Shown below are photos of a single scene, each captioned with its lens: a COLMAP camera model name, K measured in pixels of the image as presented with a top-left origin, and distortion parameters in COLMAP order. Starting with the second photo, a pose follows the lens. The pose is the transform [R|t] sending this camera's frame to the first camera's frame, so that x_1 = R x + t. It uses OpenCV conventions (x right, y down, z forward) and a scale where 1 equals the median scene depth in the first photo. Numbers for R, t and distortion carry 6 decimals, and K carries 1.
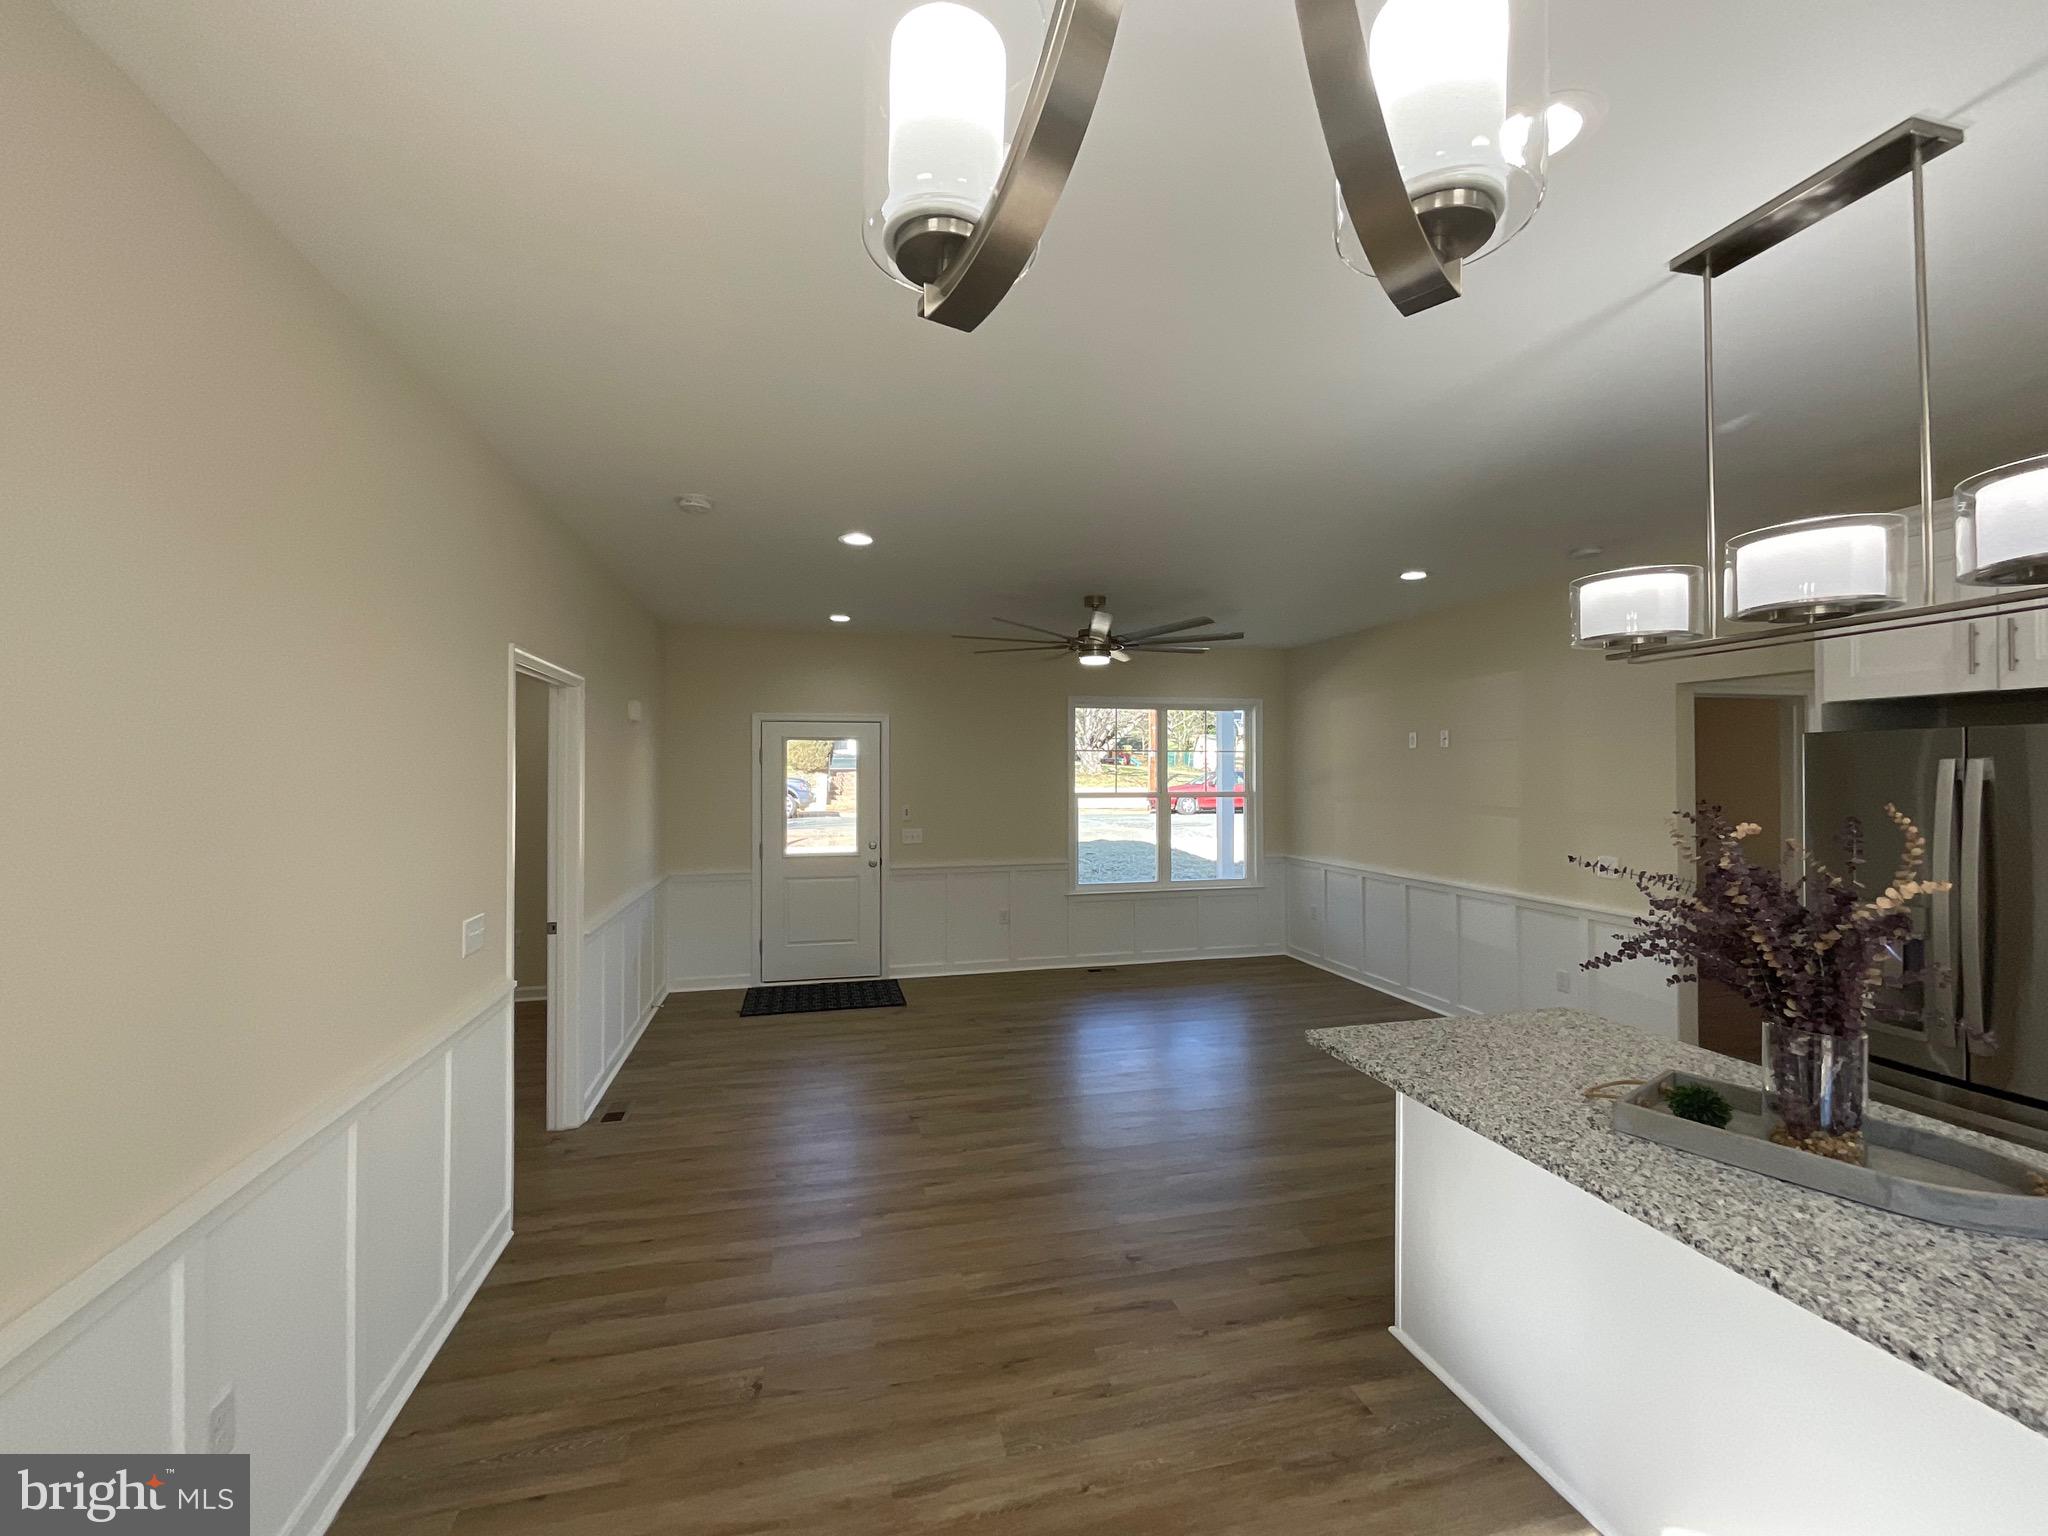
lens RADIAL K [[827.8, 0, 1015.3], [0, 827.8, 769.9], [0, 0, 1]] dist [-0.002445, -0.001779]
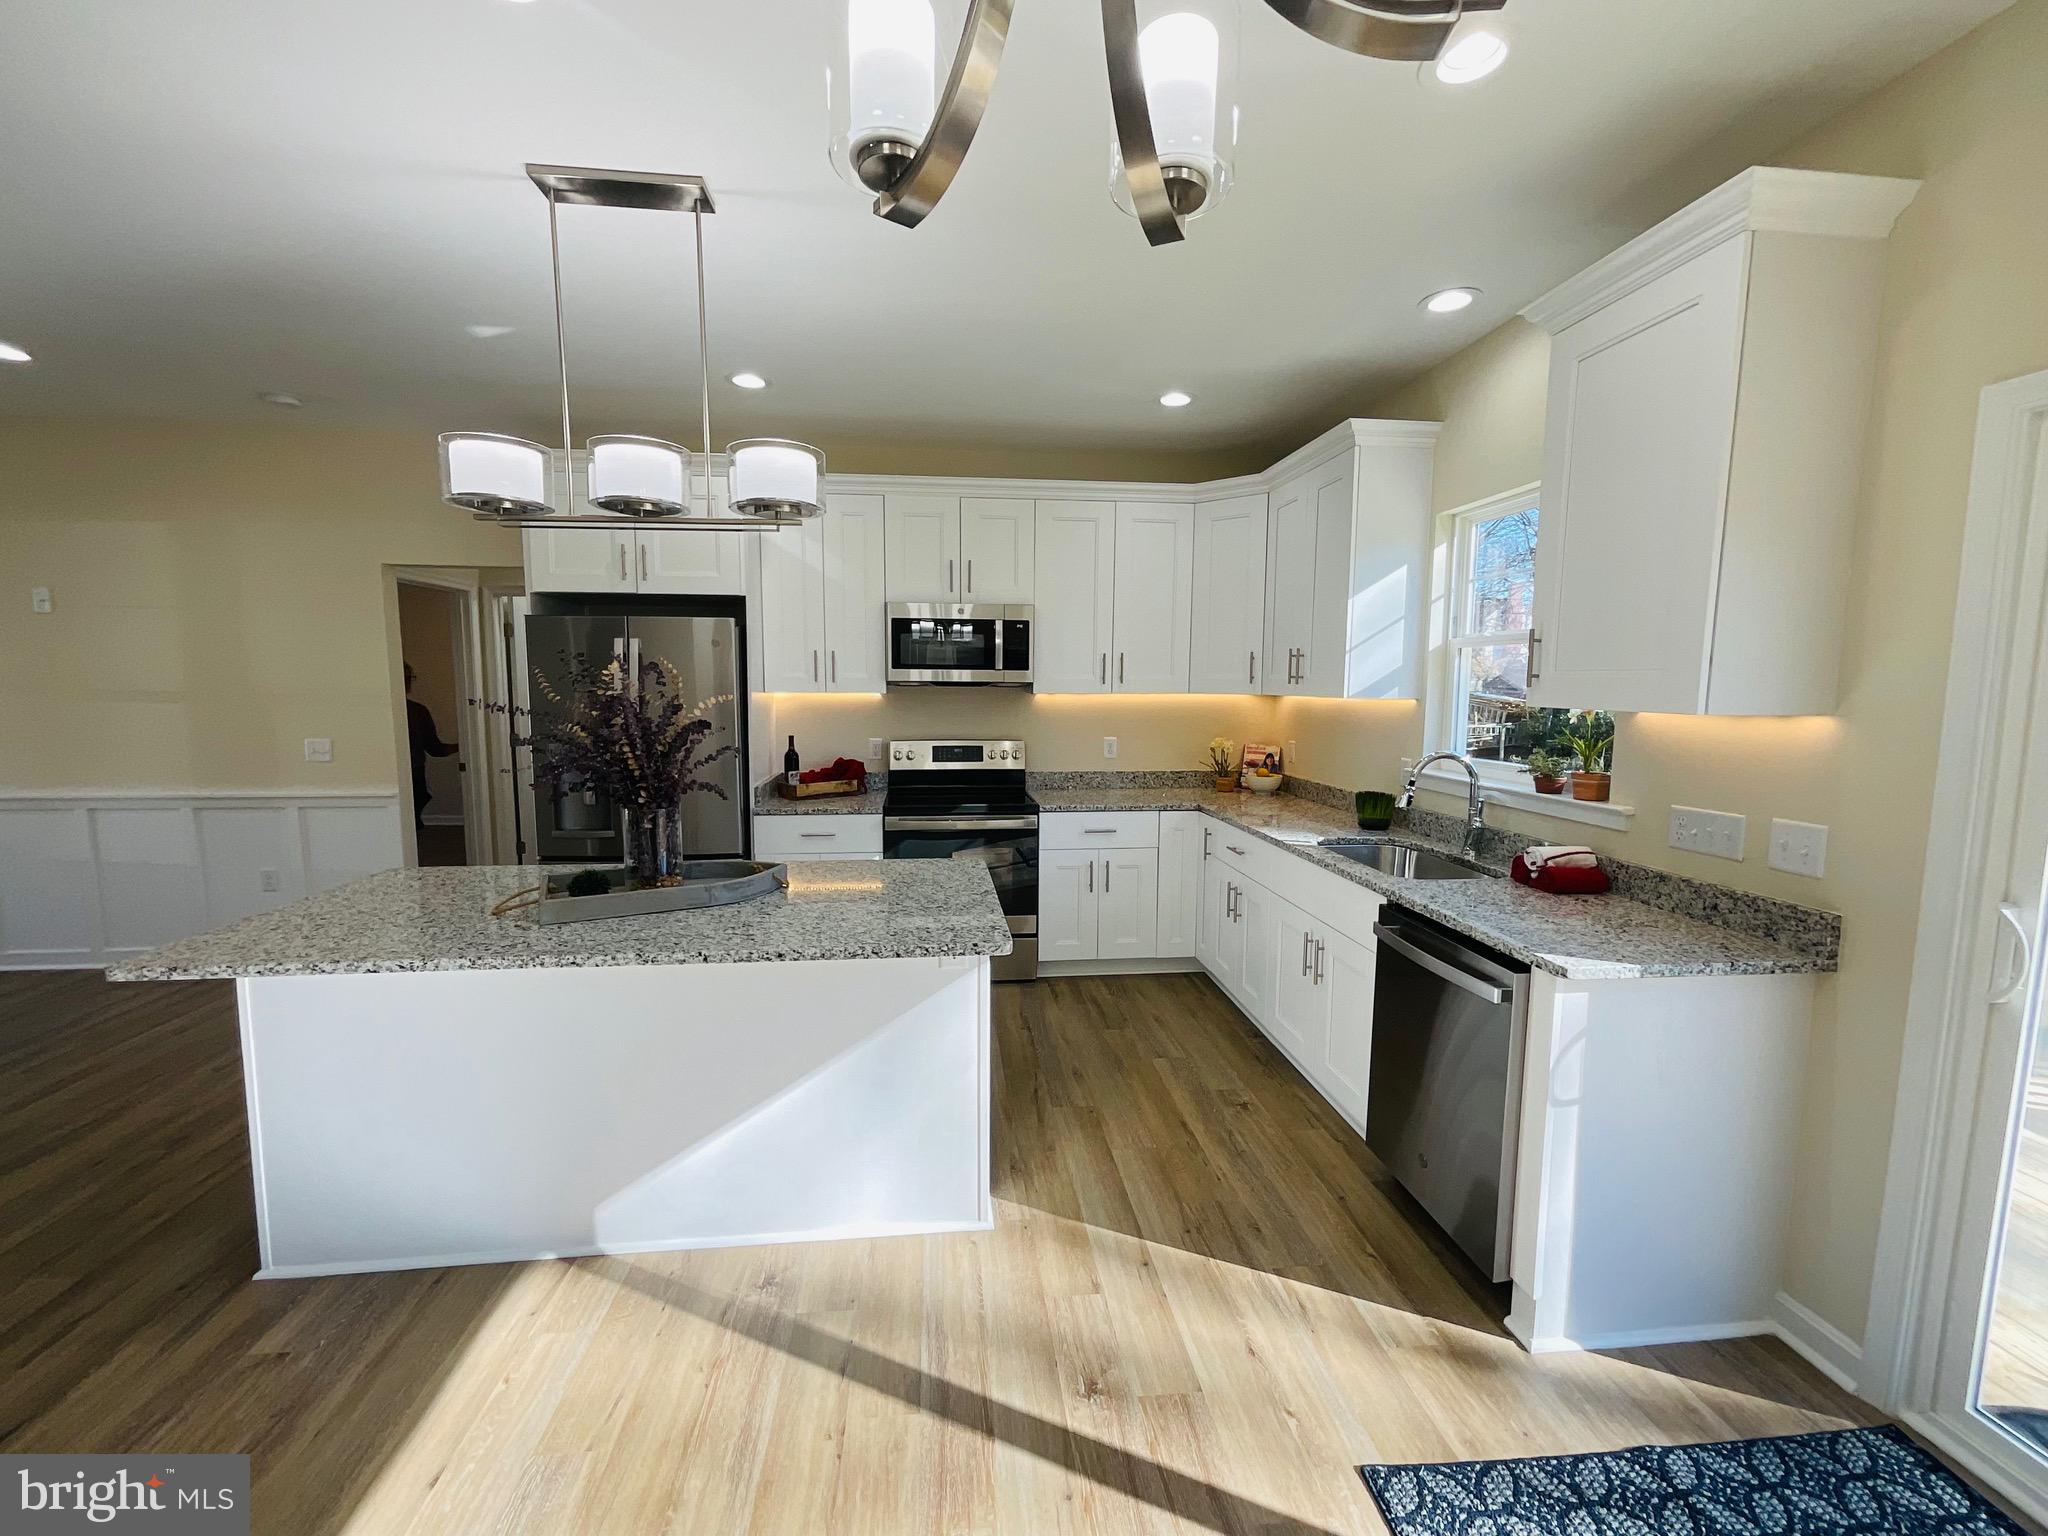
lens RADIAL K [[827.8, 0, 1013.9], [0, 827.8, 771.5], [0, 0, 1]] dist [-0.002445, -0.001779]
pose [[0.128245, -0.105070, 0.986161, -0.224996], [-0.011714, 0.994142, 0.107444, 0.055072], [-0.991673, -0.025331, 0.126263, 0.123428]]
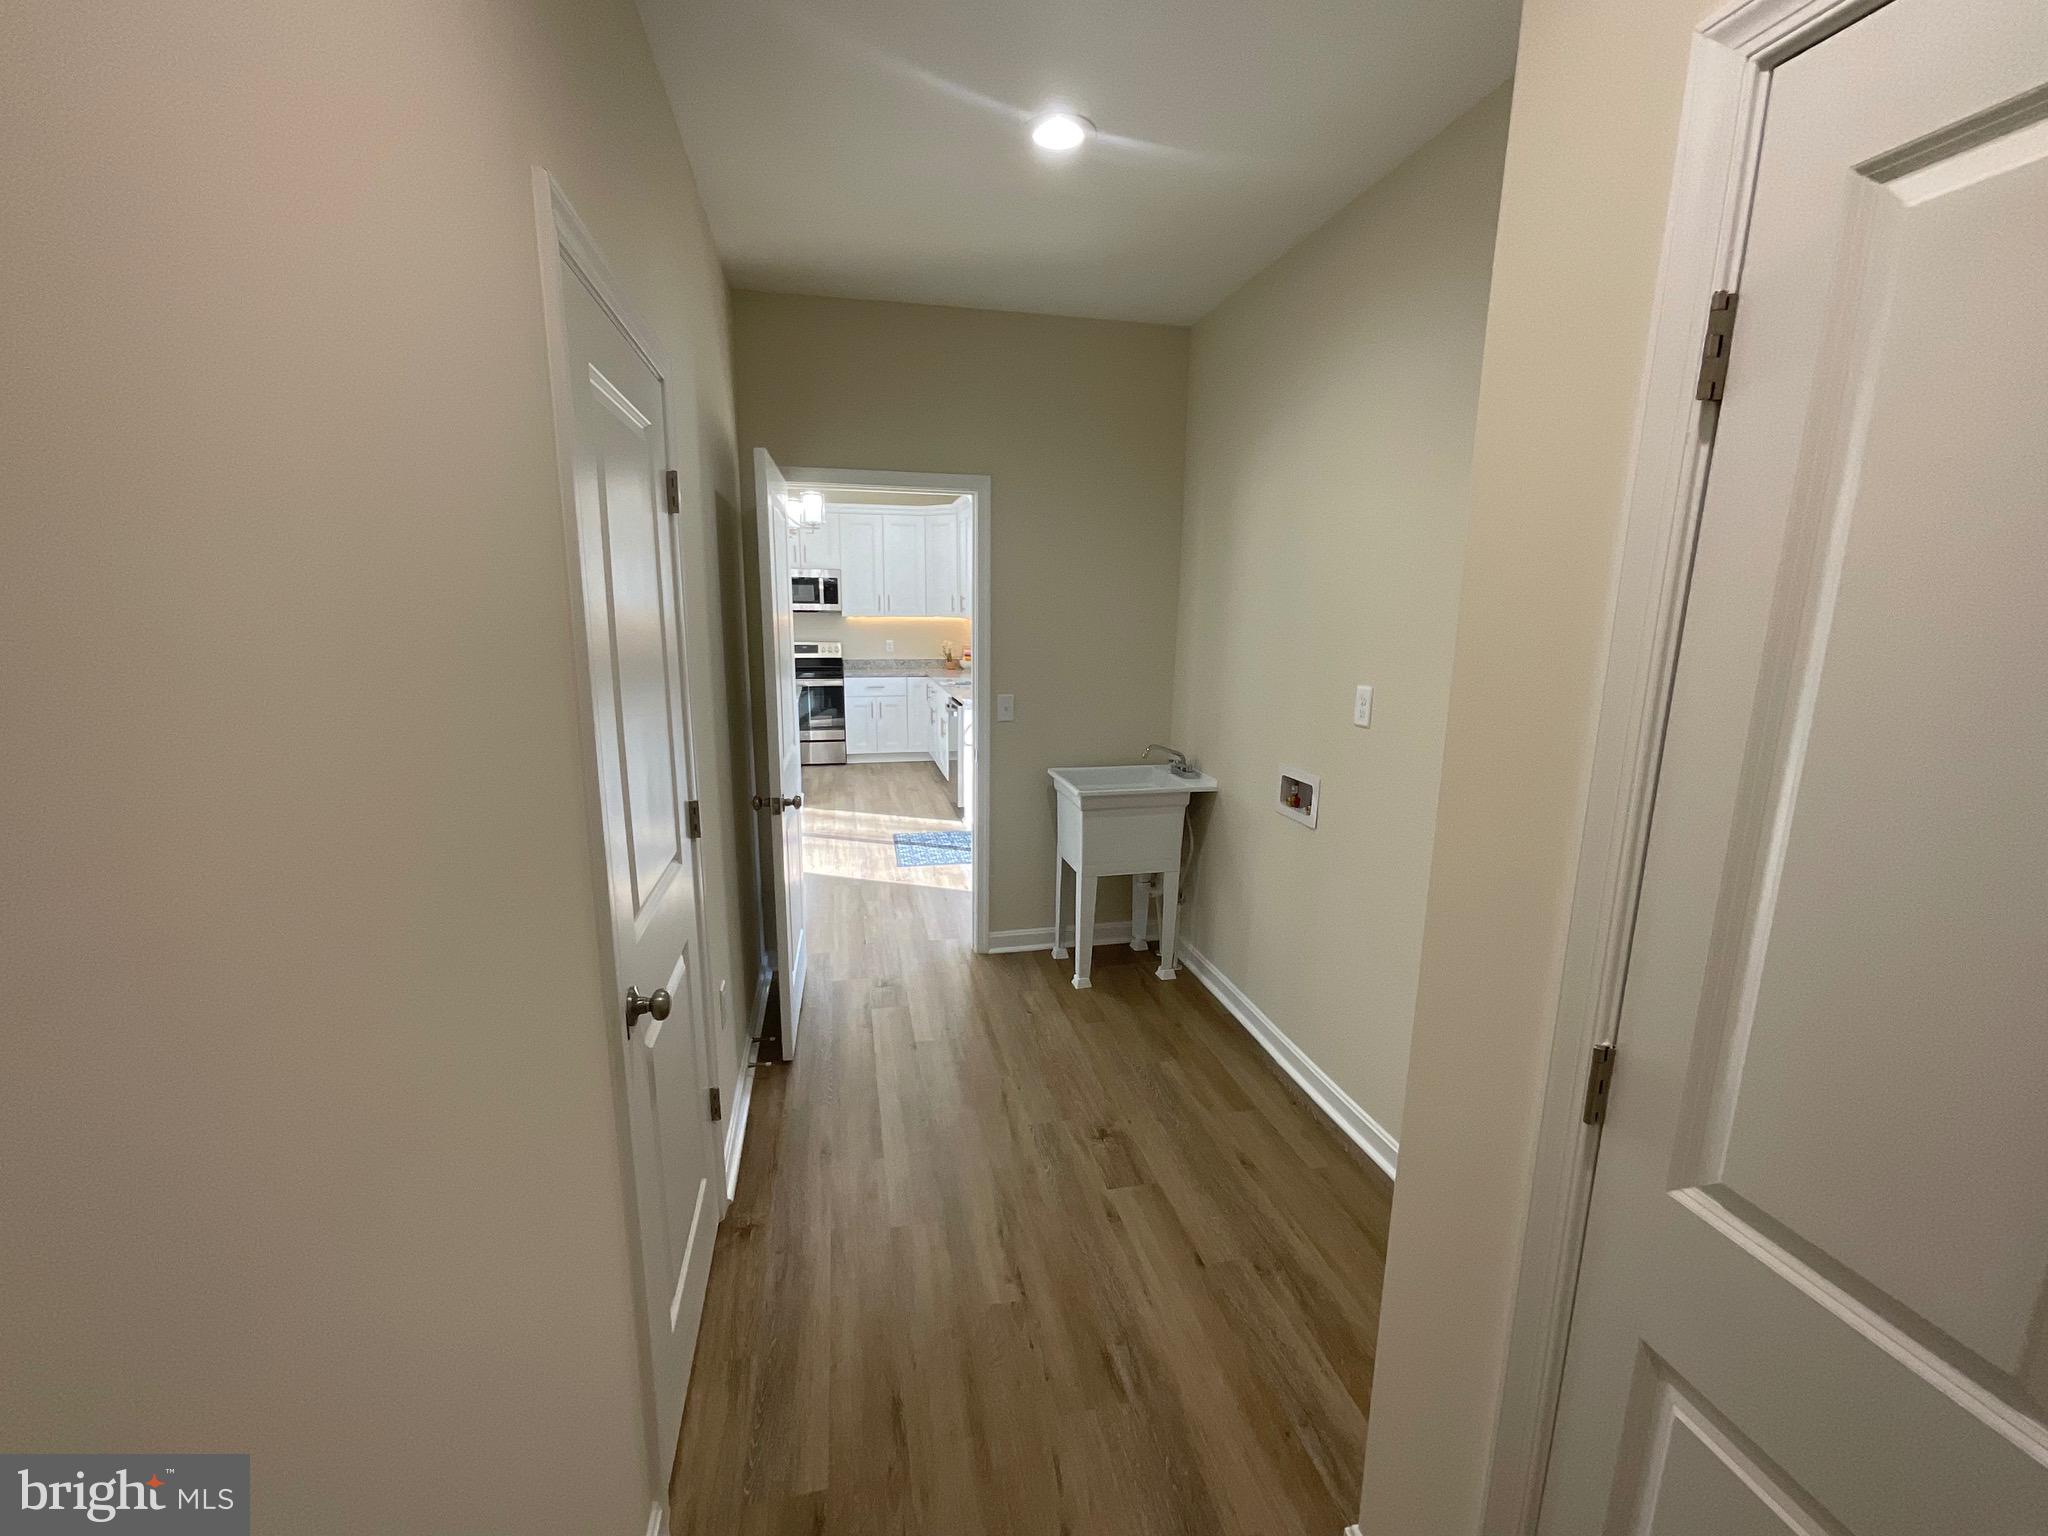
lens RADIAL K [[827.8, 0, 1026.6], [0, 827.8, 768.5], [0, 0, 1]] dist [-0.002445, -0.001779]
pose [[0.013781, -0.187072, 0.982250, -1.767789], [-0.015368, 0.982187, 0.187275, 0.044449], [-0.999787, -0.017676, 0.010661, -0.448139]]
